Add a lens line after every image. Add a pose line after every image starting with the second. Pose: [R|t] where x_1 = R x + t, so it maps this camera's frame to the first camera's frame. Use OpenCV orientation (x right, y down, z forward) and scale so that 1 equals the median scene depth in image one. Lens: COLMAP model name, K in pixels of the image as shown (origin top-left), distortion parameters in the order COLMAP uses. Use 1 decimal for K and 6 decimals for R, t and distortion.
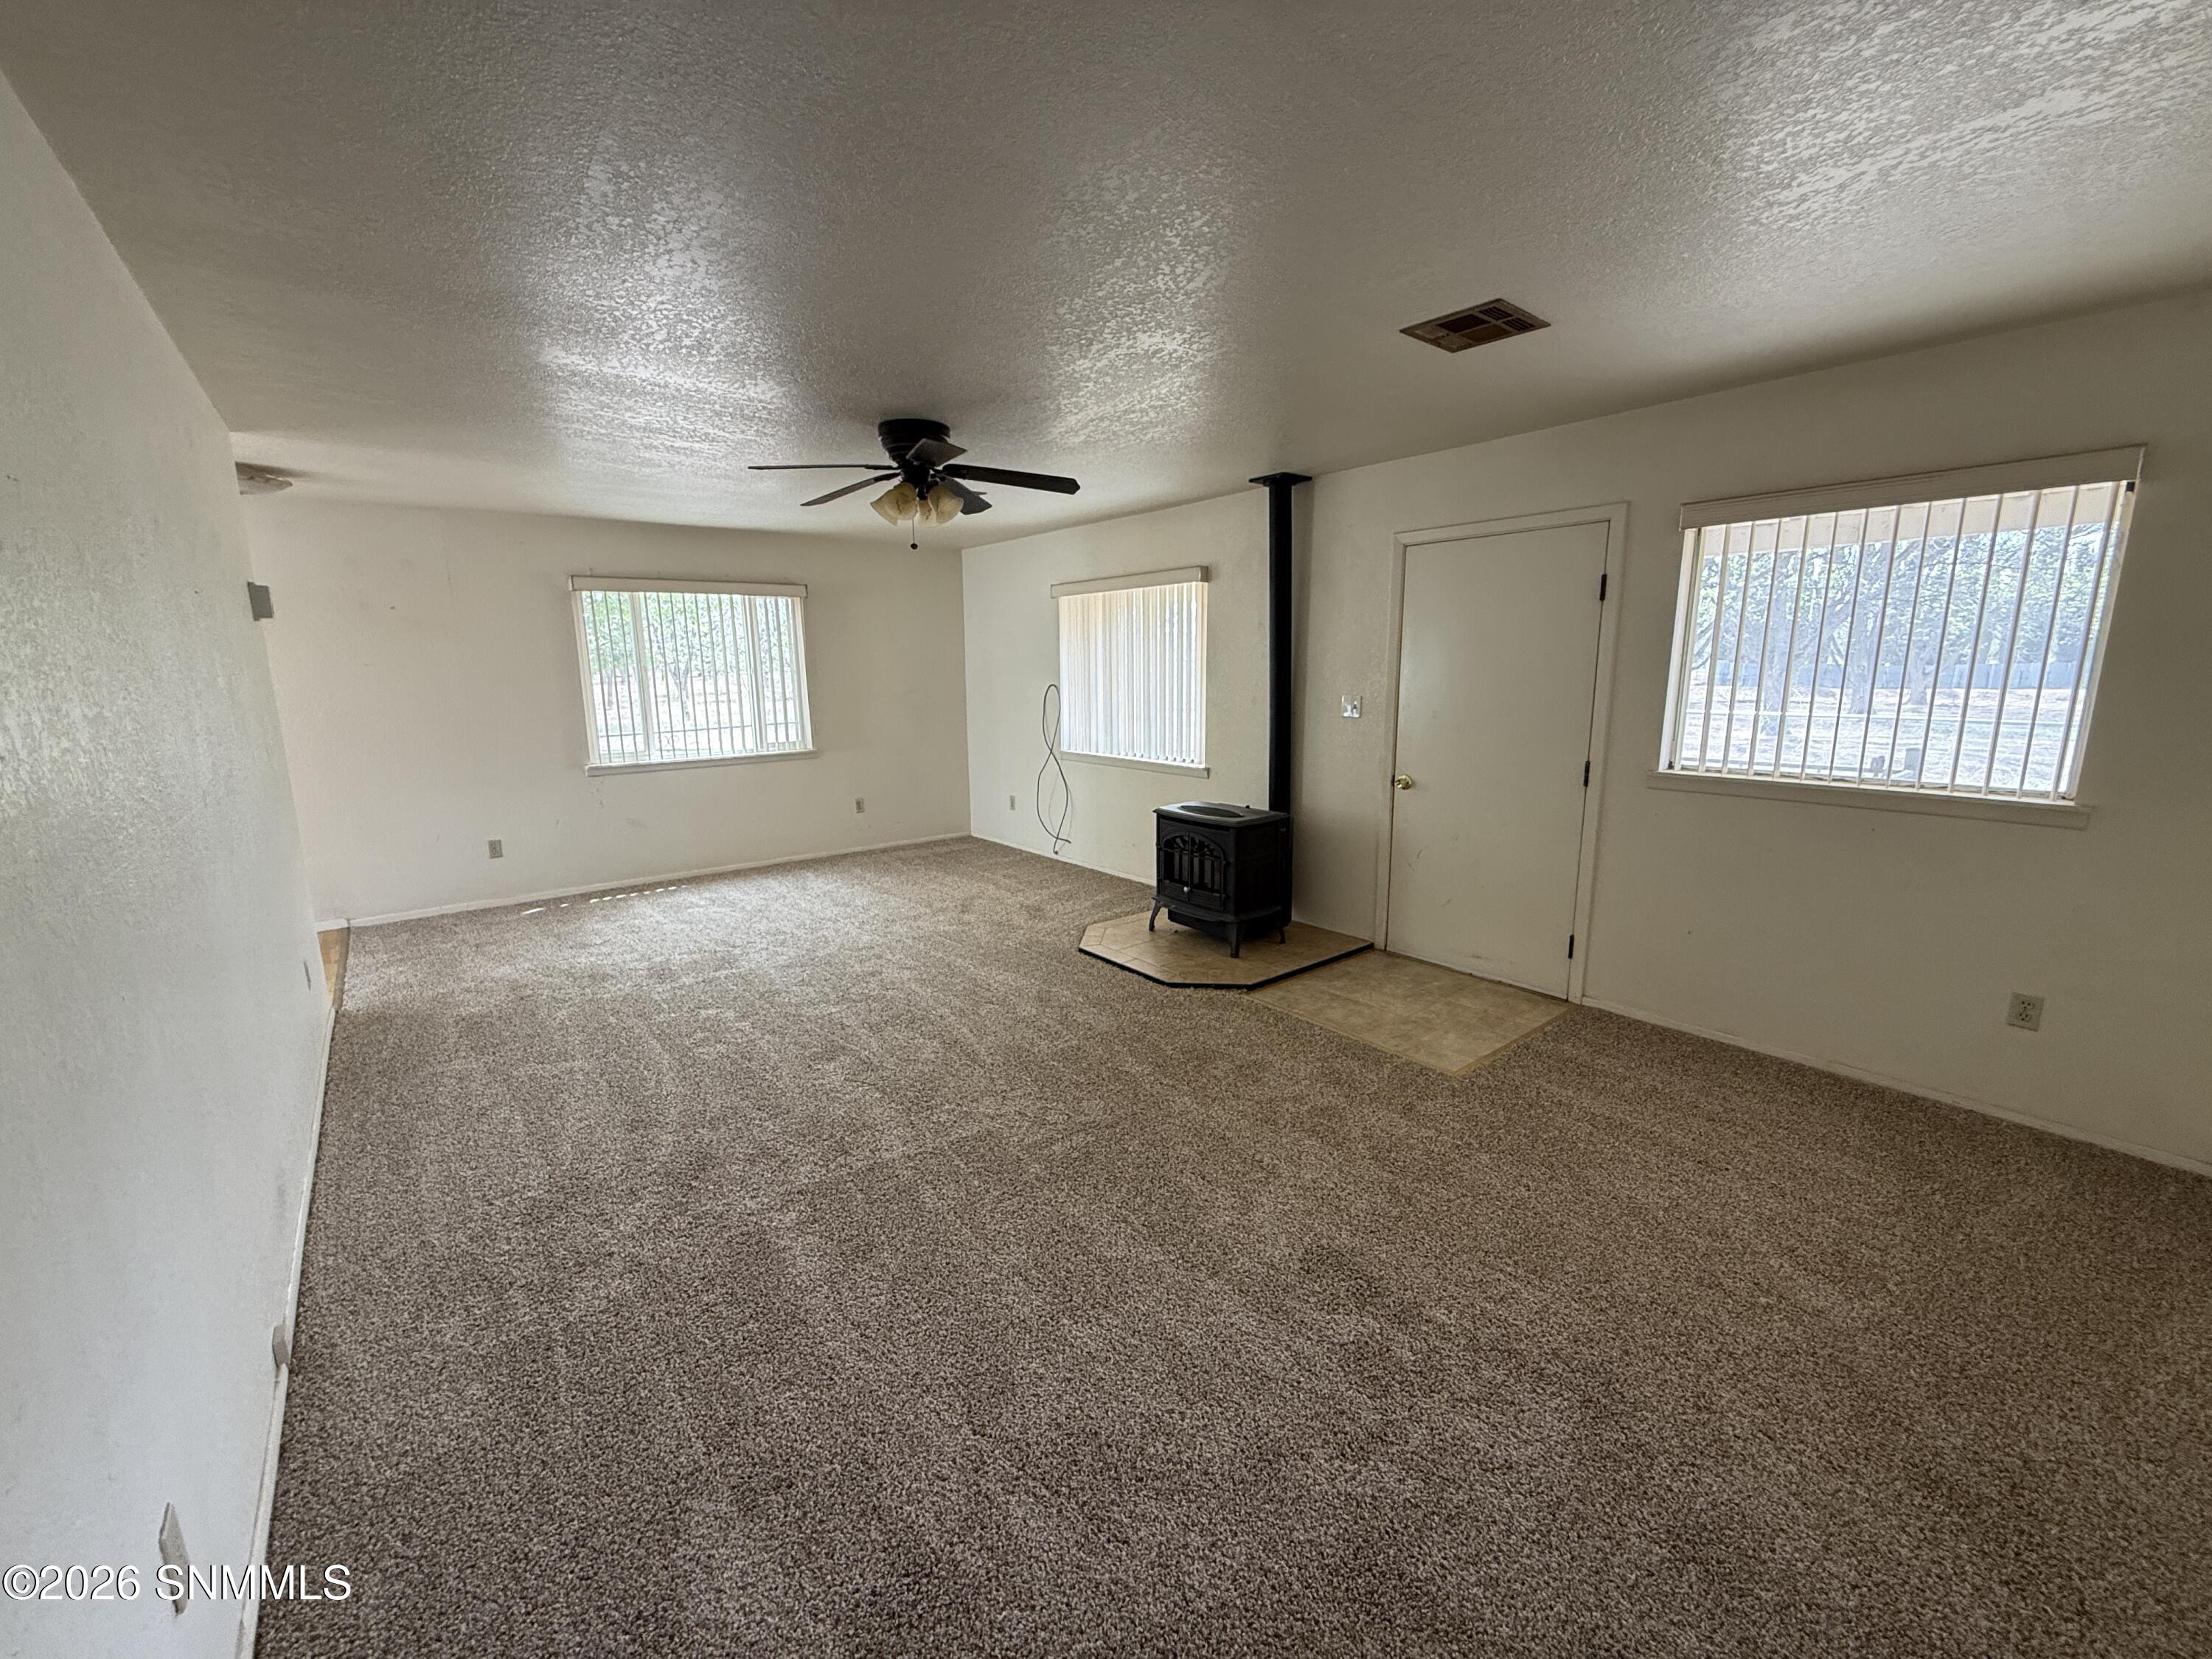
lens RADIAL K [[880.7, 0, 1102.0], [0, 880.7, 827.4], [0, 0, 1]] dist [-0.000297, 0.000291]
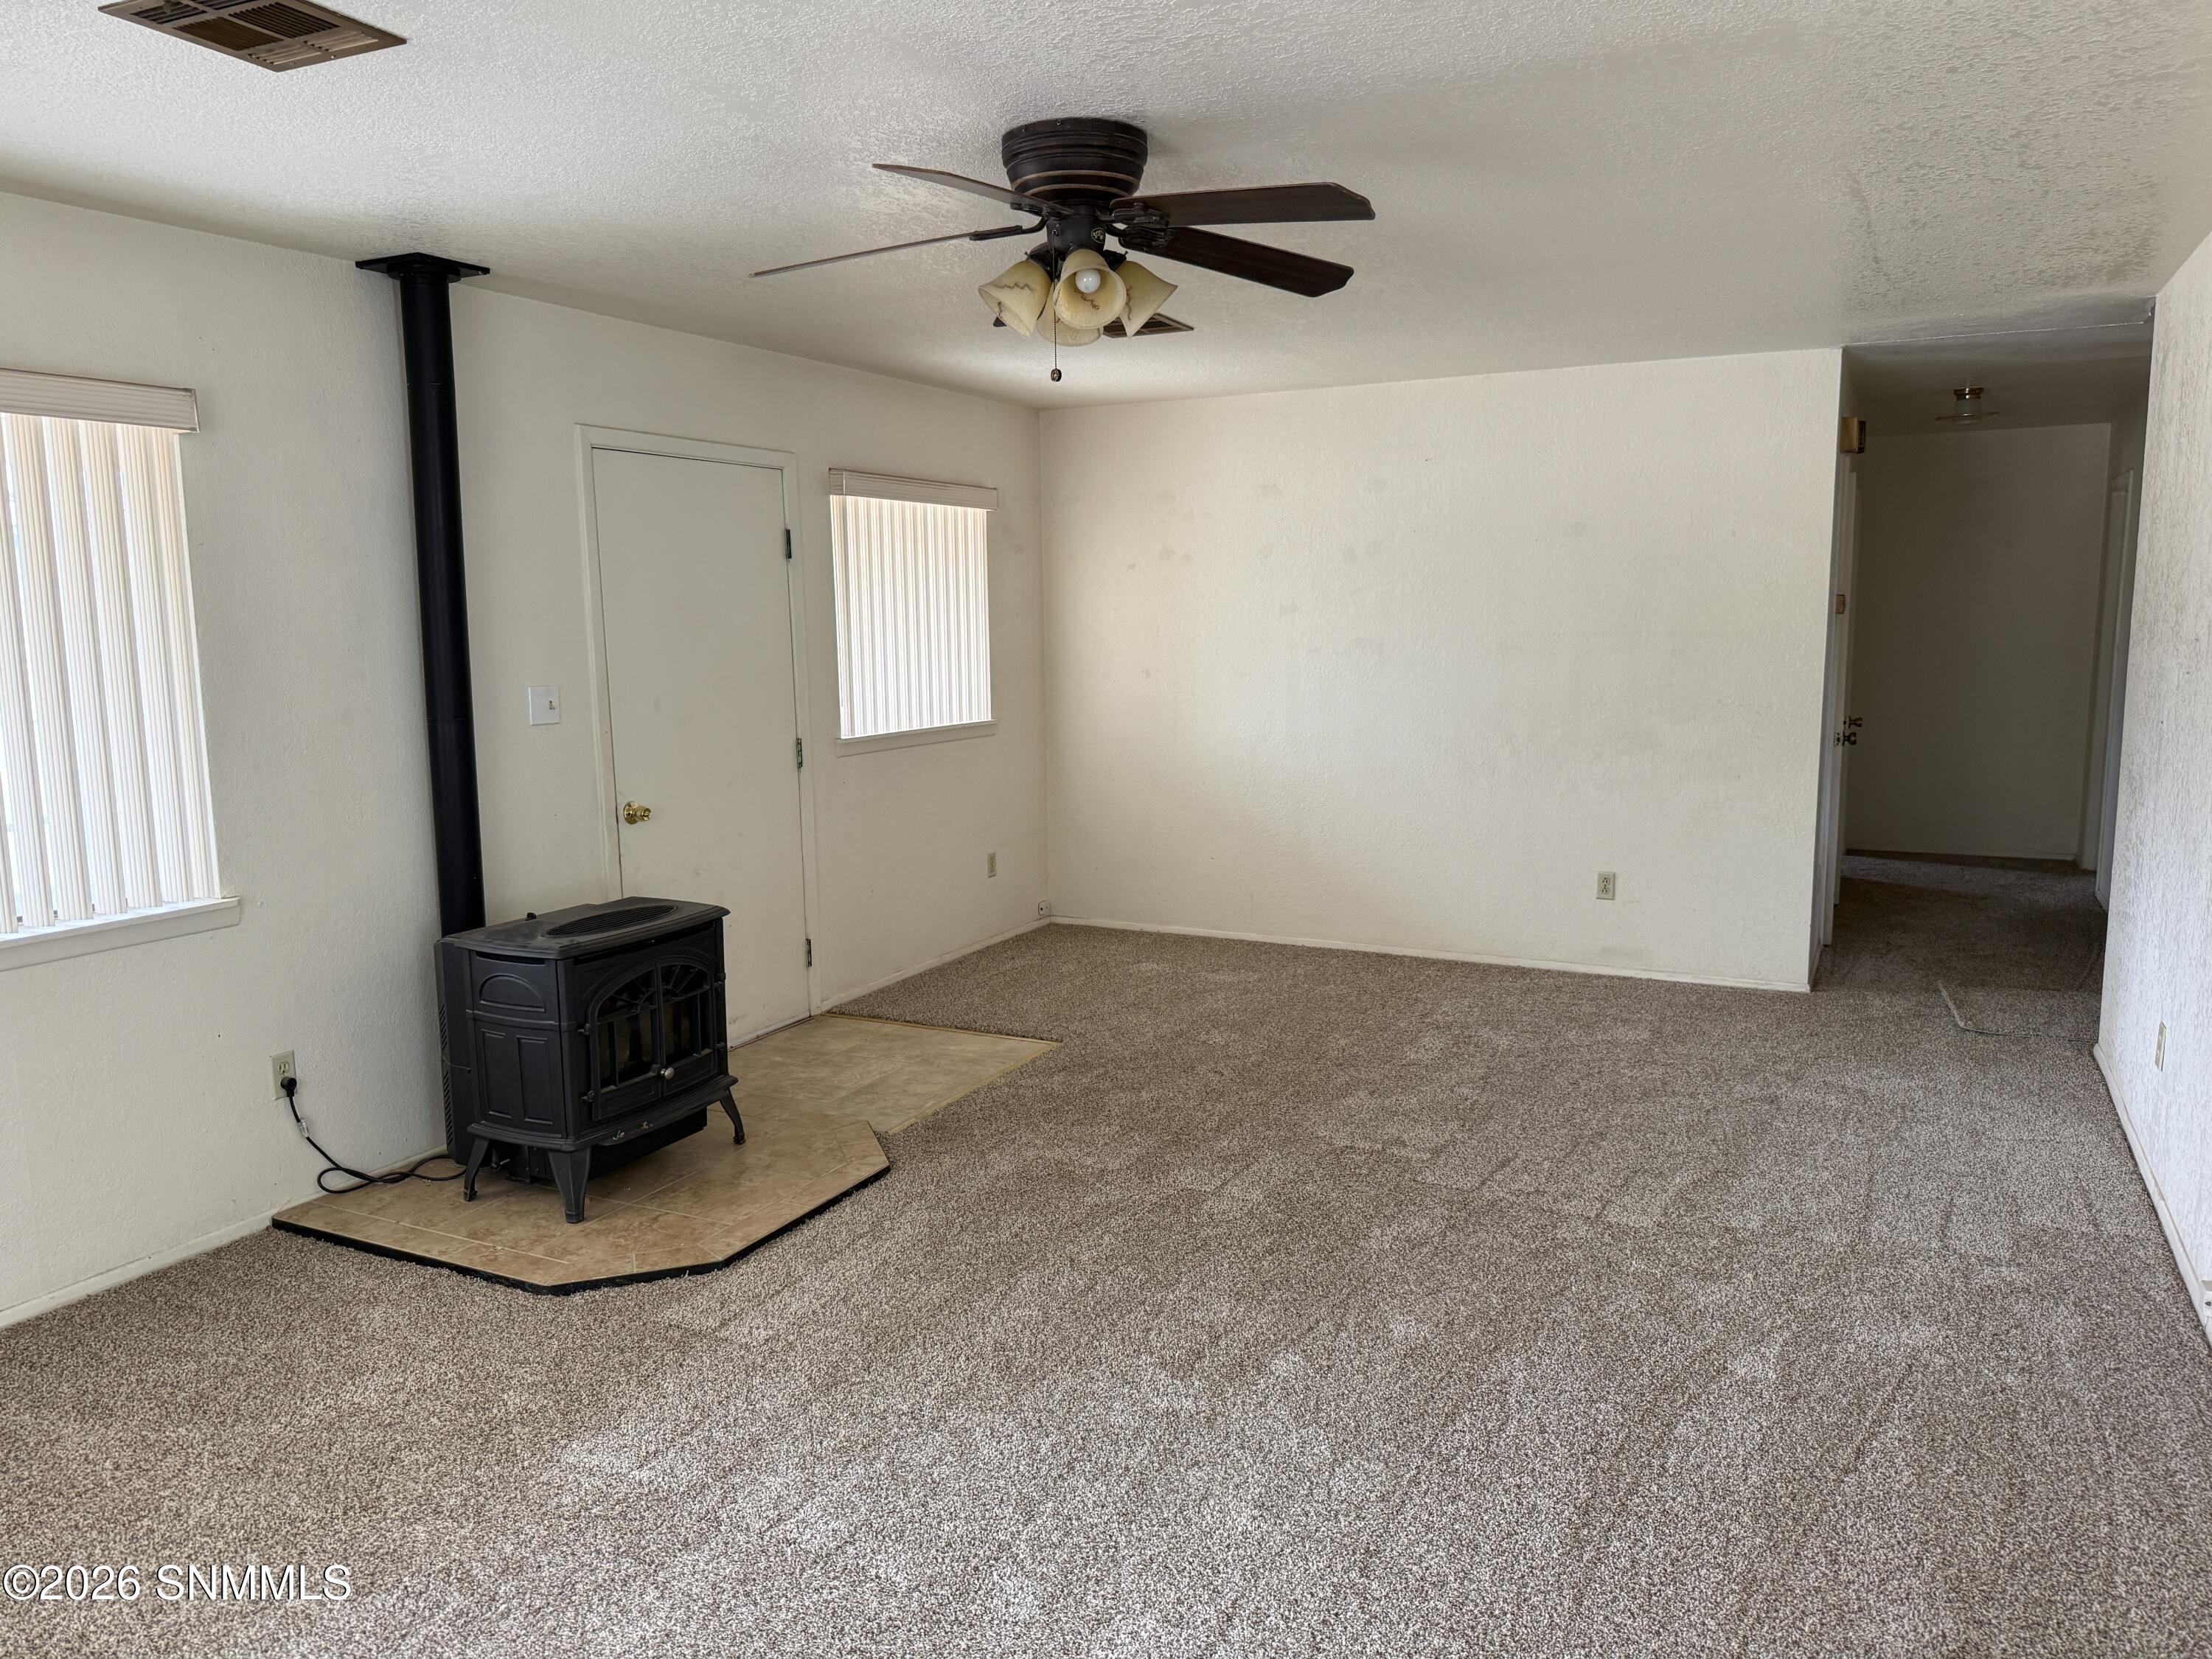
lens RADIAL K [[1548.6, 0, 1110.8], [0, 1548.6, 838.6], [0, 0, 1]] dist [0.076179, -0.098343]
pose [[-0.414376, -0.118183, 0.902400, -0.884127], [0.182407, 0.960629, 0.209569, -0.220353], [-0.891639, 0.251444, -0.376504, 1.185039]]
